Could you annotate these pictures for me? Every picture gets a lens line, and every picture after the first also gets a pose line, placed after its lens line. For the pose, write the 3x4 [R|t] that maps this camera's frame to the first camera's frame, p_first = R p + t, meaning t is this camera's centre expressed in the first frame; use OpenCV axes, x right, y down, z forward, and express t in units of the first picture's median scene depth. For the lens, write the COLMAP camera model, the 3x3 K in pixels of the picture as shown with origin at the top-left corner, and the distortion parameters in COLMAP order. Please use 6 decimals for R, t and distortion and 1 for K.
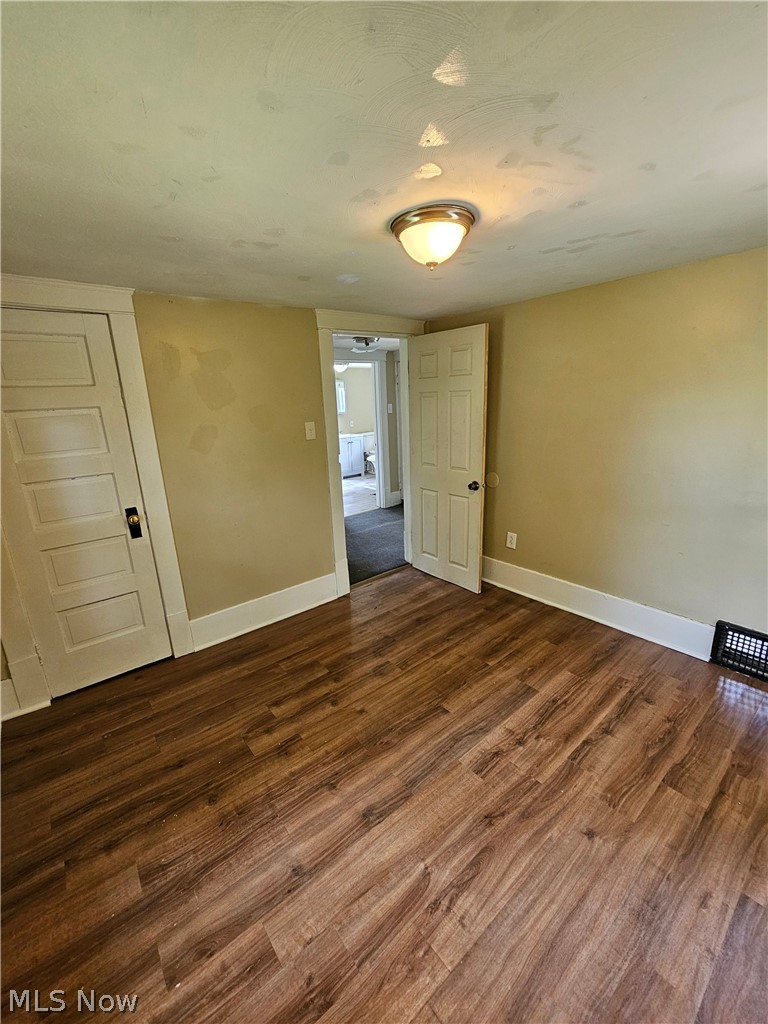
lens RADIAL K [[421.7, 0, 381.4], [0, 421.7, 513.1], [0, 0, 1]] dist [0.000517, -0.000081]
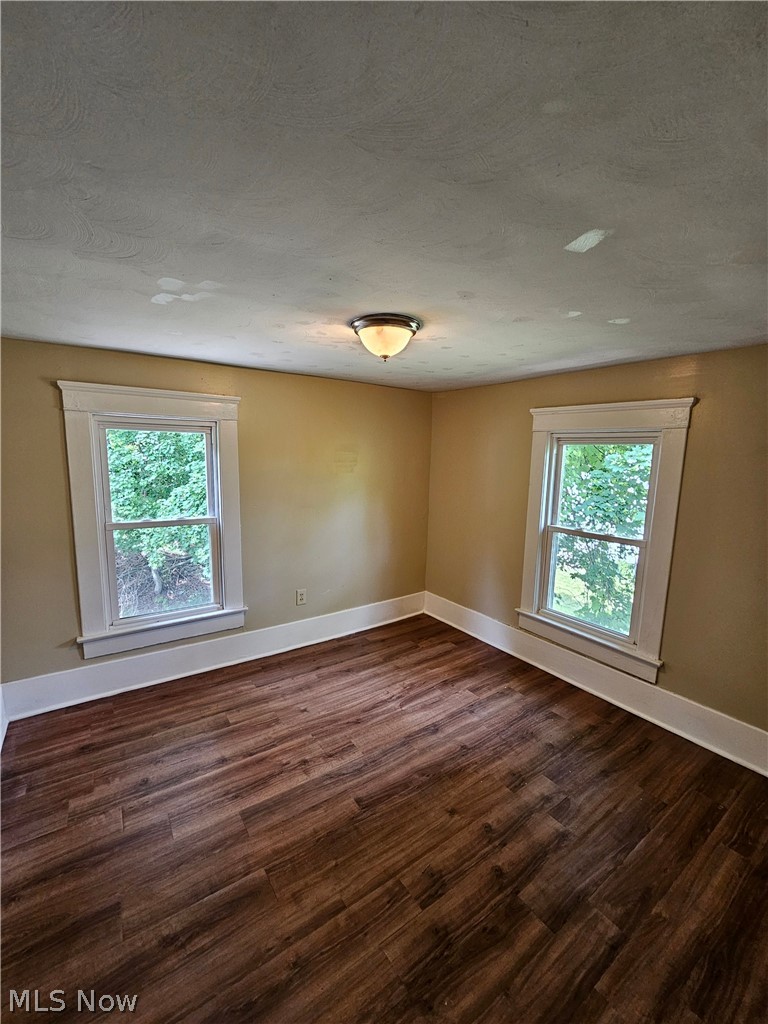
lens RADIAL K [[421.7, 0, 381.4], [0, 421.7, 513.1], [0, 0, 1]] dist [0.000517, -0.000081]
pose [[-0.996766, 0.006374, 0.080104, 0.030008], [0.037370, 0.919266, 0.391859, -0.530854], [-0.071140, 0.393586, -0.916531, 1.847851]]
